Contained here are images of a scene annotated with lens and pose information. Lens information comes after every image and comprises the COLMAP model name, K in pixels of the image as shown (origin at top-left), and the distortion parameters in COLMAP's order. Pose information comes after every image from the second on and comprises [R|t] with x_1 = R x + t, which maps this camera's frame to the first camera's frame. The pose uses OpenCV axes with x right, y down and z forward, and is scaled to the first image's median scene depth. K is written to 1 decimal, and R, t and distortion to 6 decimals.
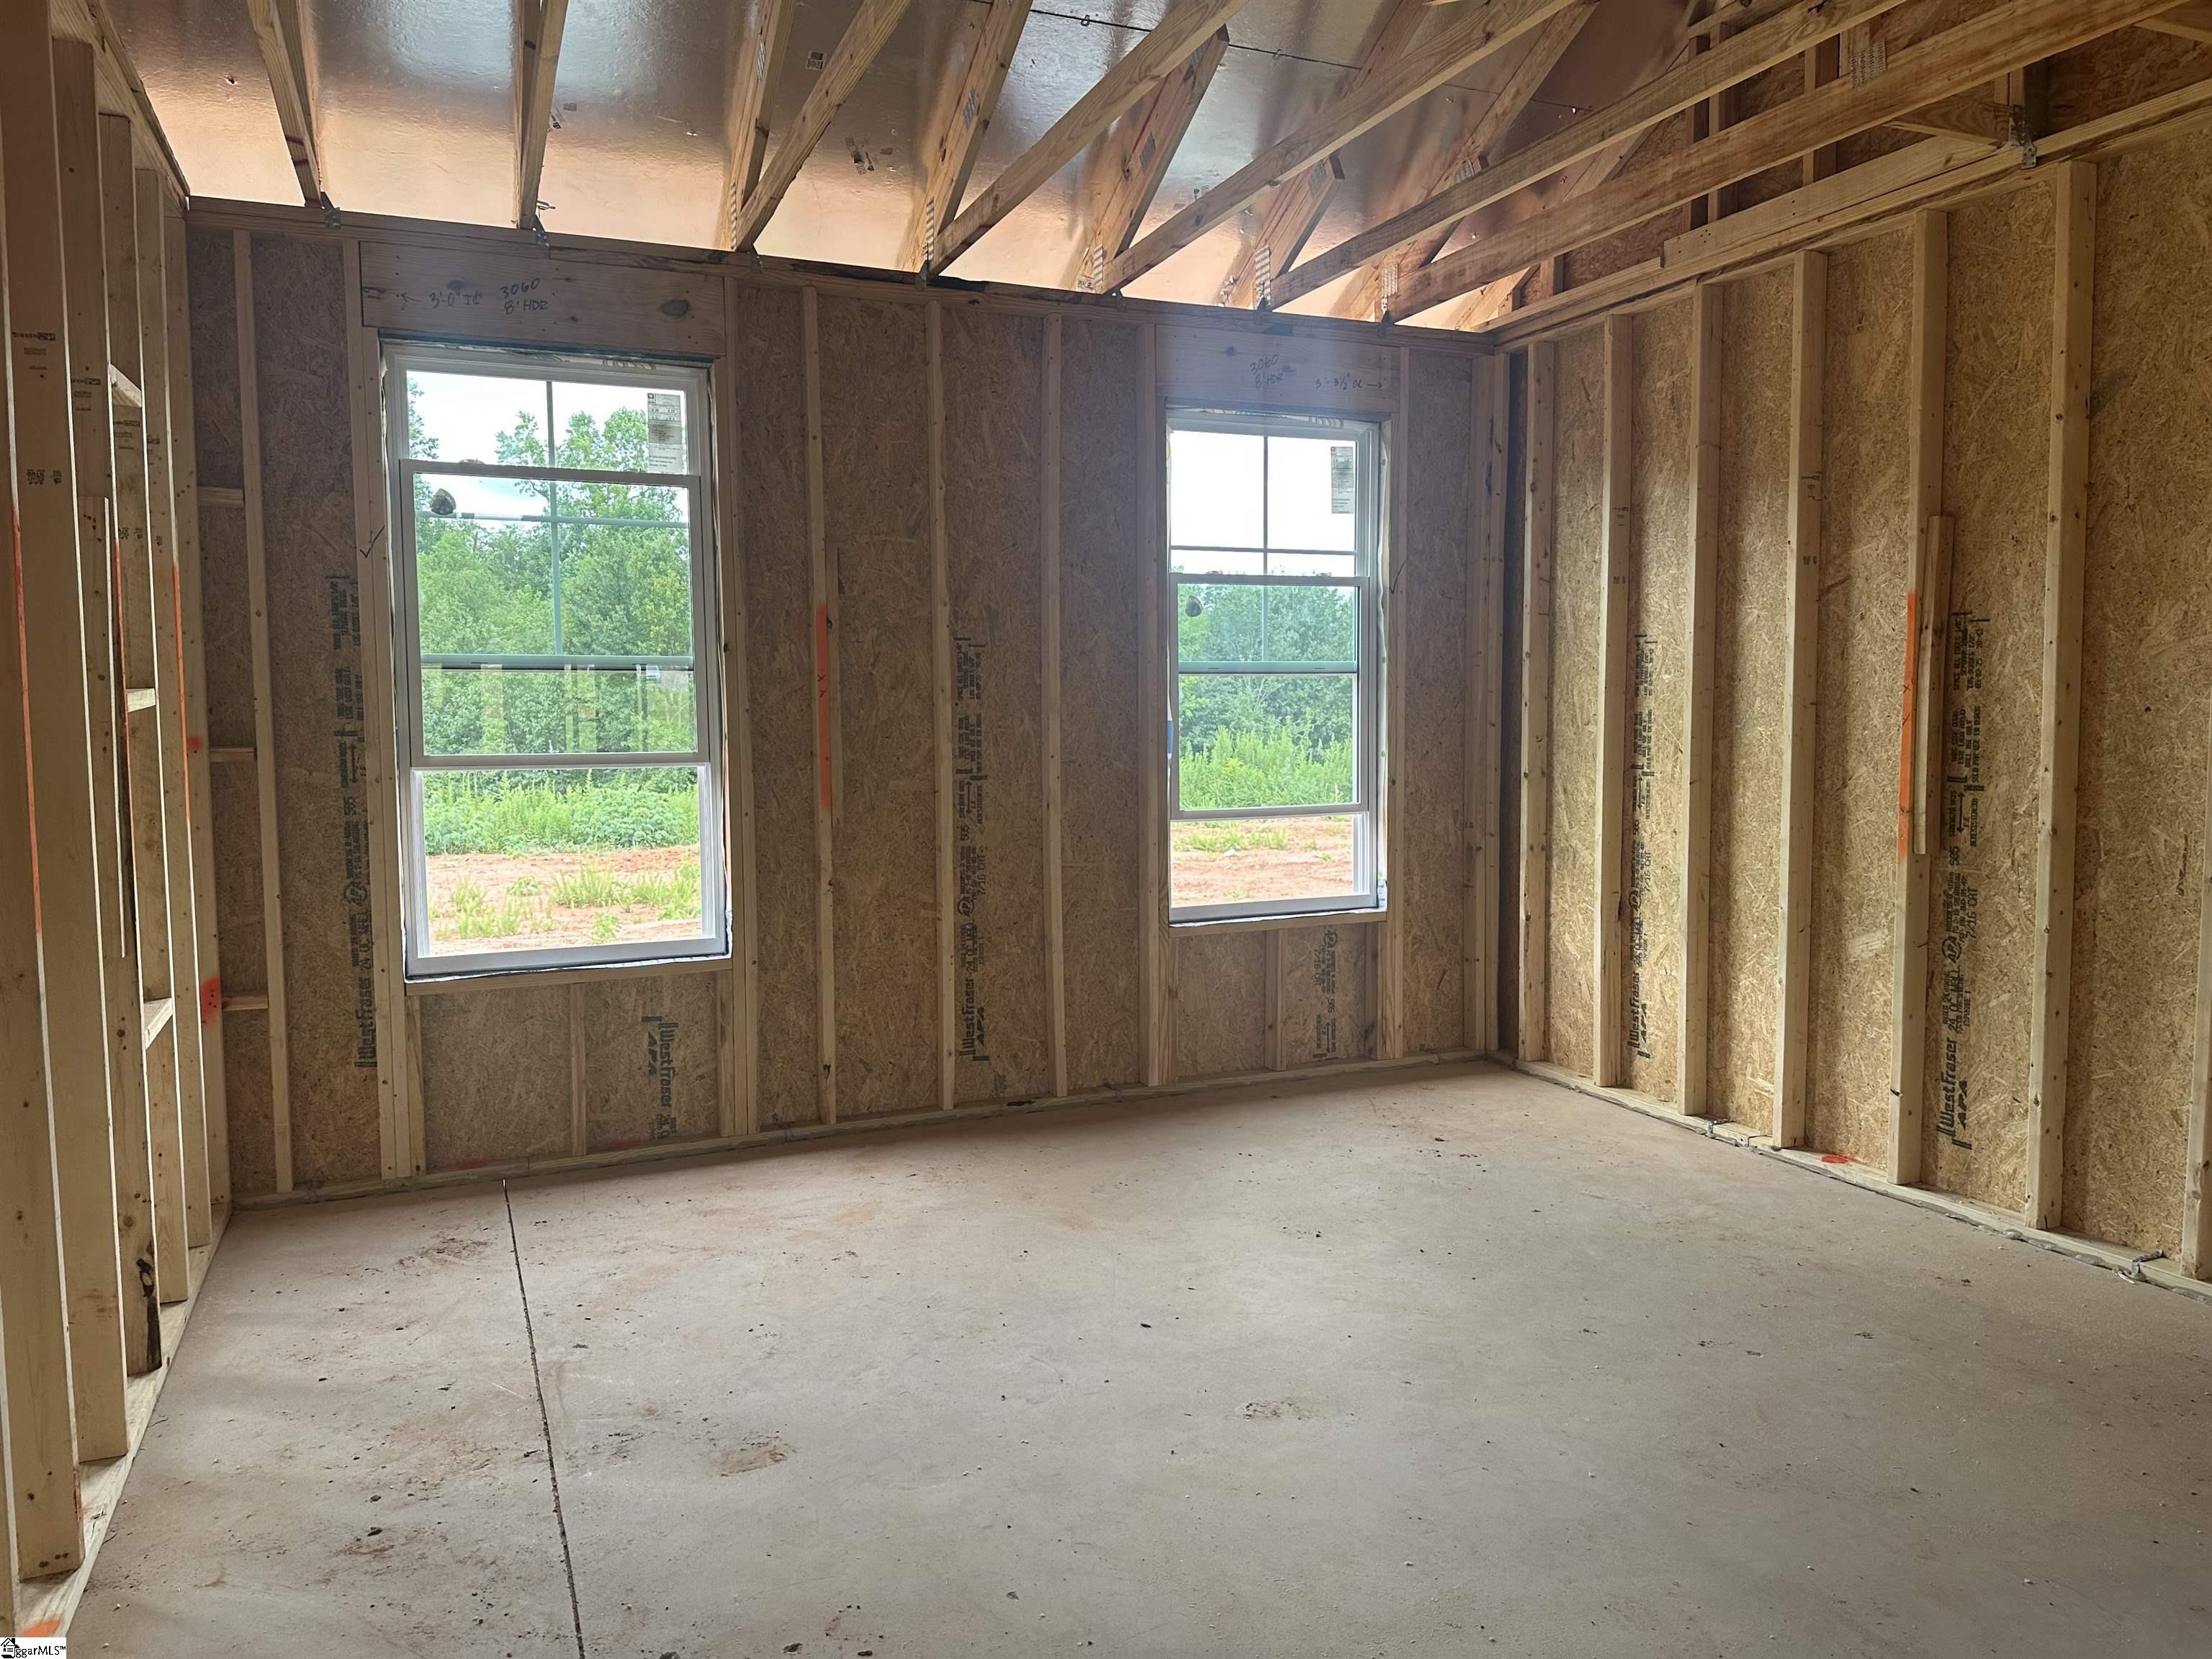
lens RADIAL K [[1534.1, 0, 1089.2], [0, 1534.1, 820.6], [0, 0, 1]] dist [0.081879, -0.101340]
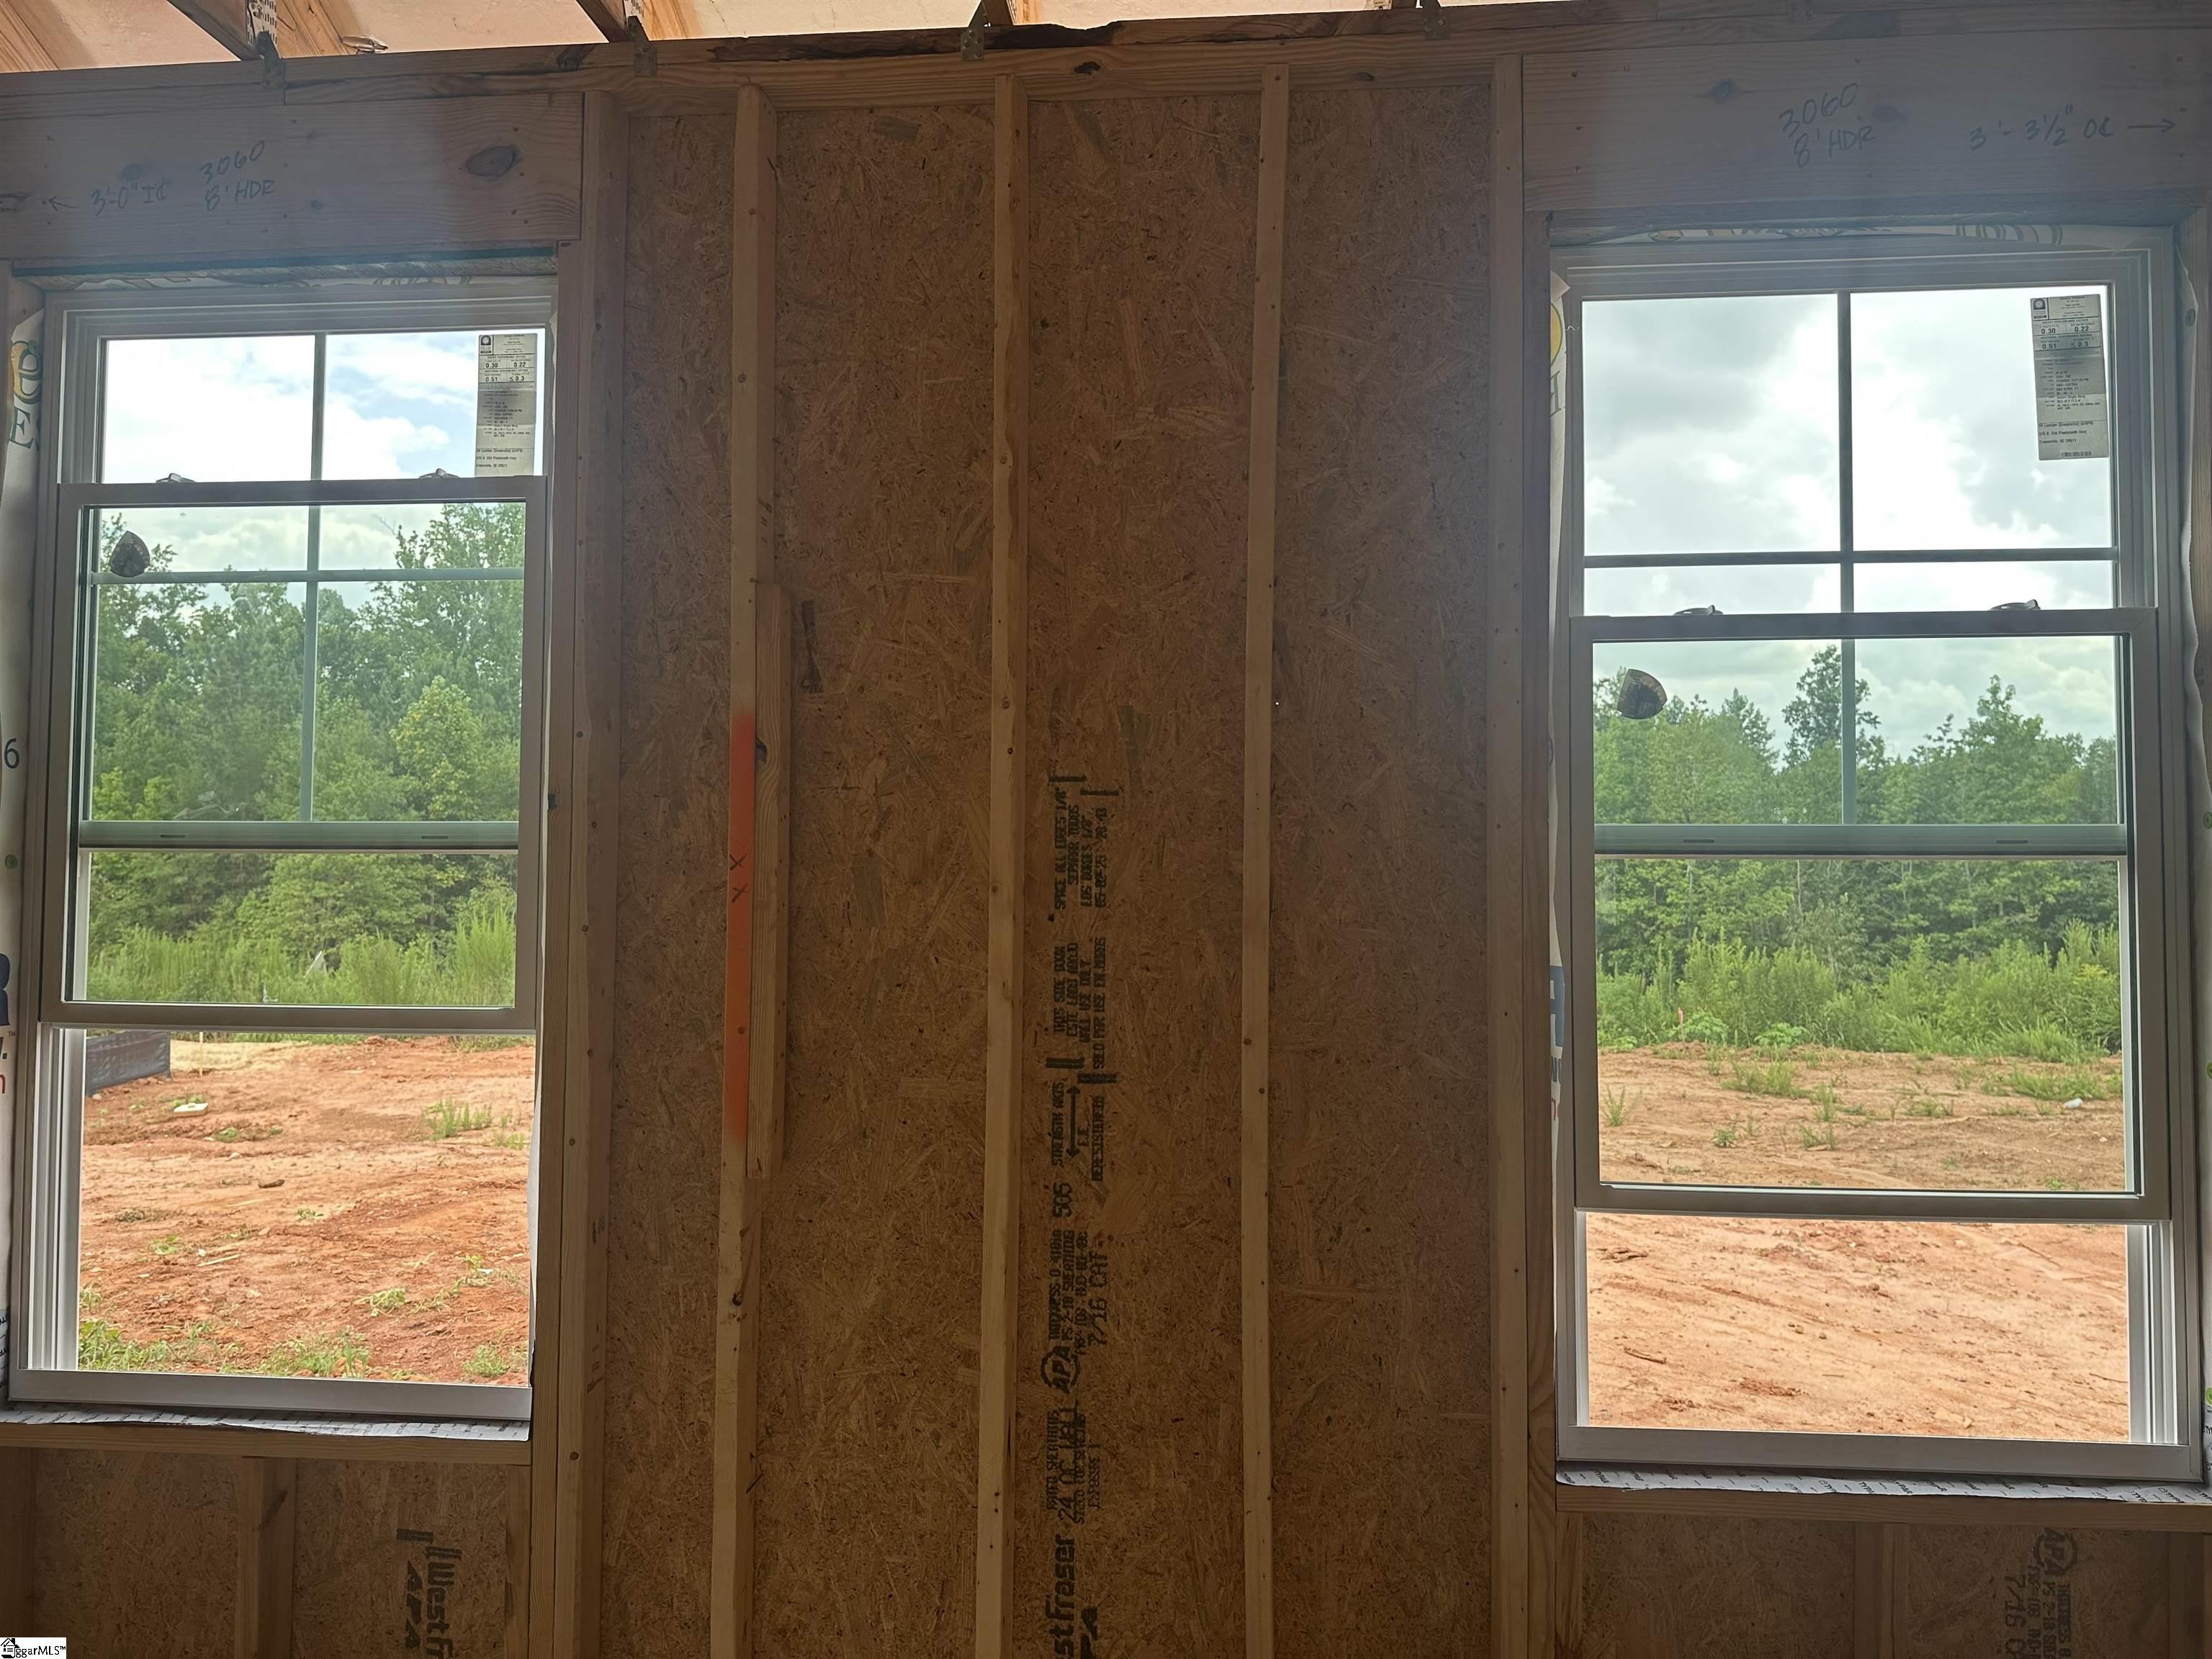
lens RADIAL K [[1534.1, 0, 1098.8], [0, 1534.1, 825.1], [0, 0, 1]] dist [0.081879, -0.101340]
pose [[0.881456, -0.006559, -0.472221, 0.146763], [-0.045788, 0.994006, -0.099275, -0.058435], [0.470042, 0.109129, 0.875872, 0.599365]]
